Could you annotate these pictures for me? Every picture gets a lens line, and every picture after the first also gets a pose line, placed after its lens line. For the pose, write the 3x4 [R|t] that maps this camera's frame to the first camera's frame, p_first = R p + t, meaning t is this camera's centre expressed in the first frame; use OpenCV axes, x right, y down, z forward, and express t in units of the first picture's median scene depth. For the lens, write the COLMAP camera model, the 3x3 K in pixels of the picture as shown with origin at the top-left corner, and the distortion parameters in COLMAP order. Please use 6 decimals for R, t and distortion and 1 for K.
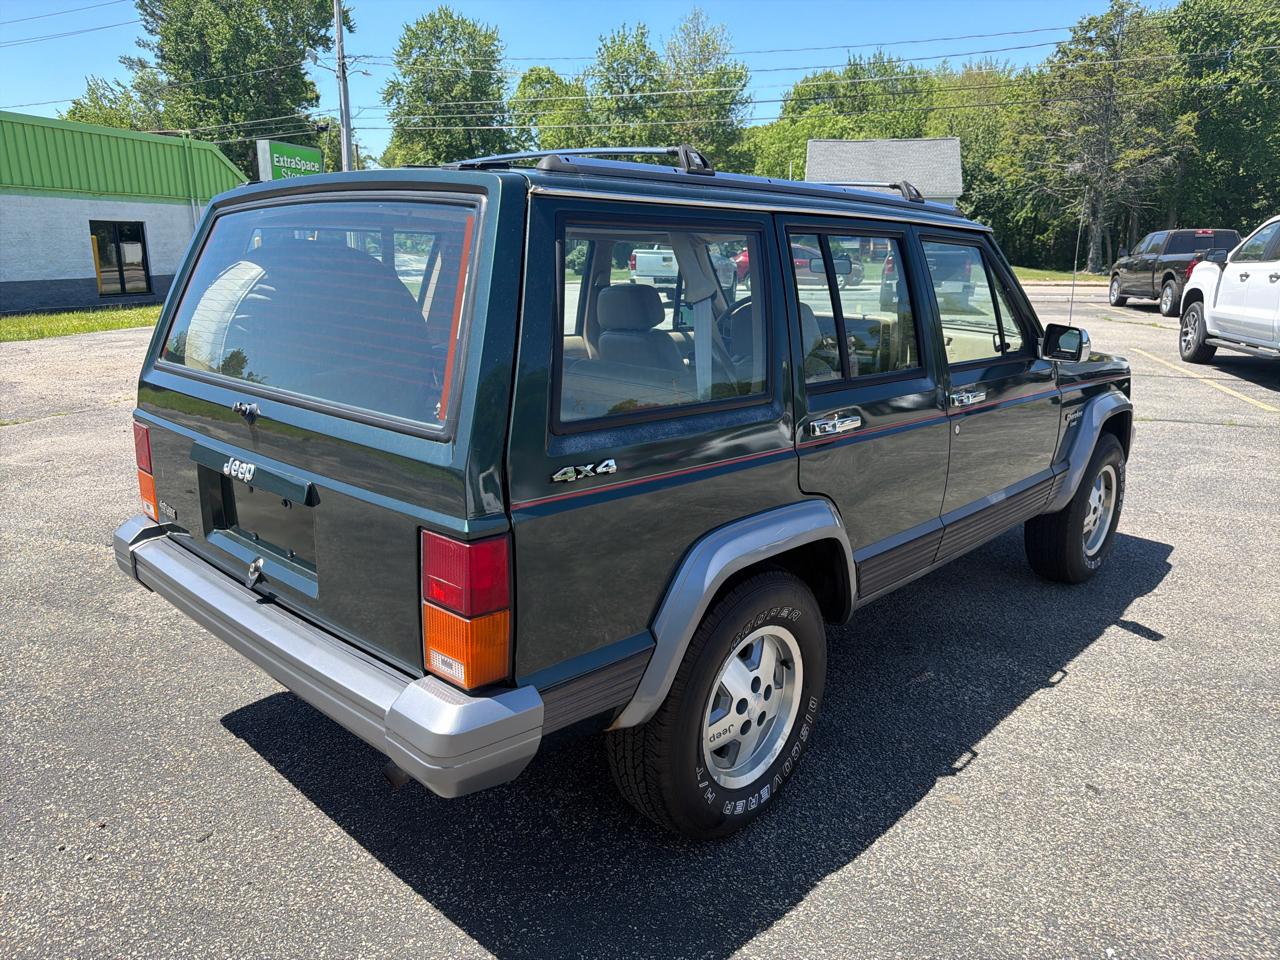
lens RADIAL K [[915.4, 0, 645.1], [0, 915.4, 485.2], [0, 0, 1]] dist [0.010894, -0.004042]
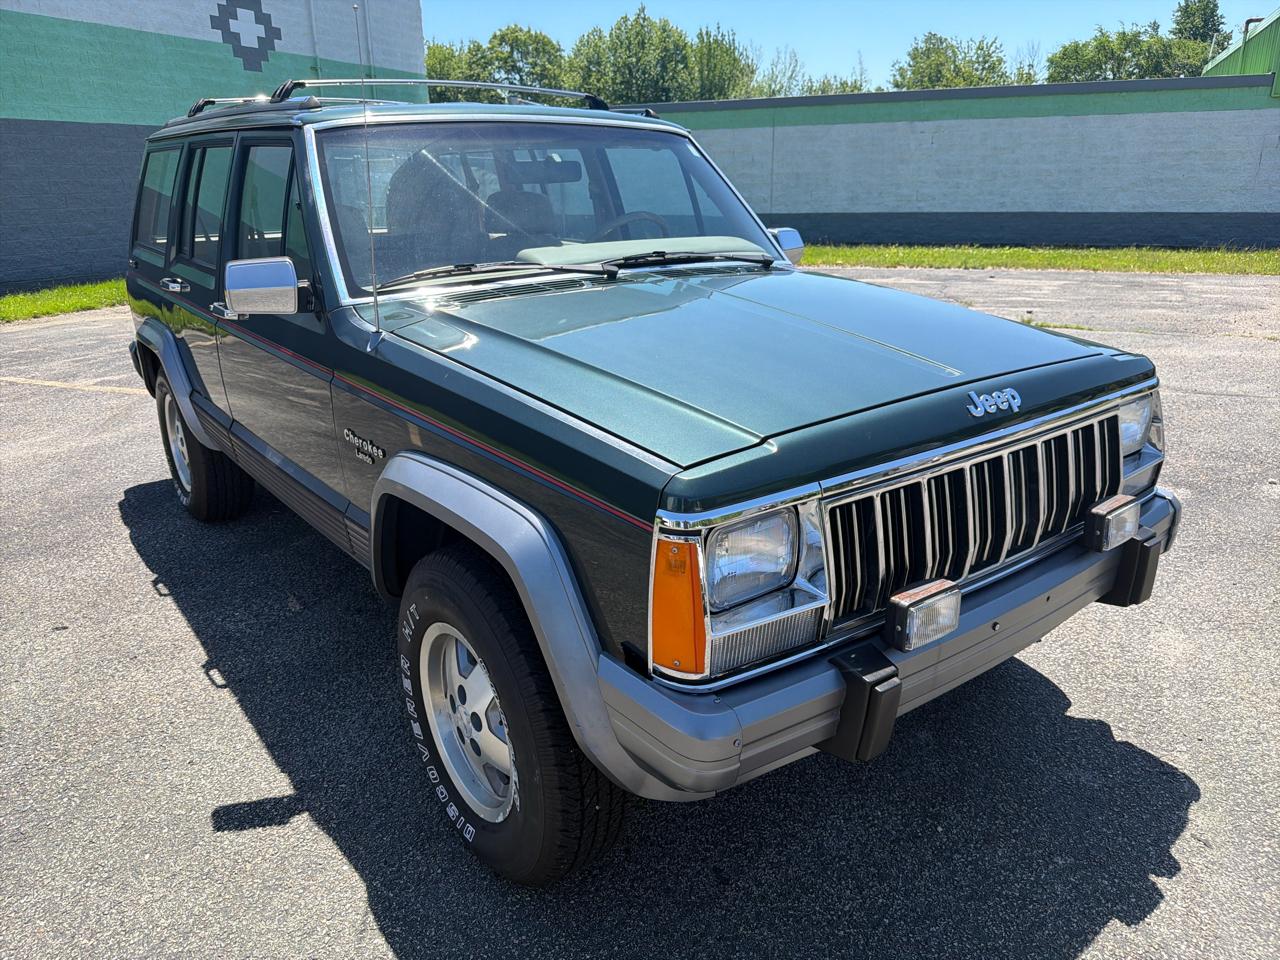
lens RADIAL K [[951.9, 0, 640.0], [0, 951.9, 480.0], [0, 0, 1]] dist [-0.000401, -0.005702]
pose [[-0.189455, 0.291435, -0.937642, 0.134729], [-0.237689, 0.912922, 0.331778, -0.039057], [0.952686, 0.285724, -0.103687, 0.167399]]
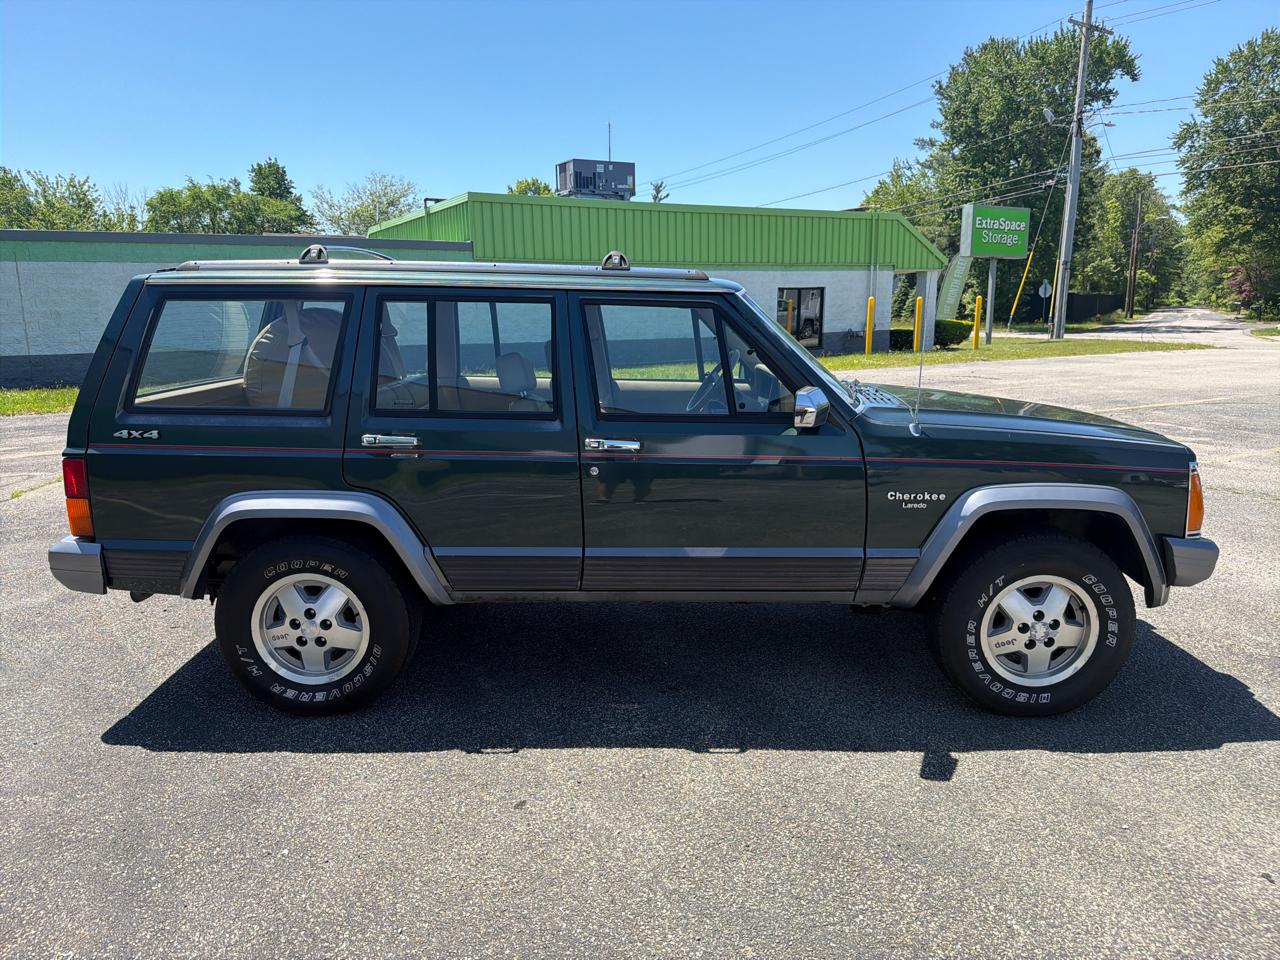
lens RADIAL K [[951.9, 0, 640.0], [0, 951.9, 480.0], [0, 0, 1]] dist [-0.000401, -0.005702]
pose [[0.683973, 0.120878, -0.719423, 0.127520], [-0.173002, 0.984921, 0.001011, -0.006478], [0.708697, 0.123770, 0.694571, 0.026028]]
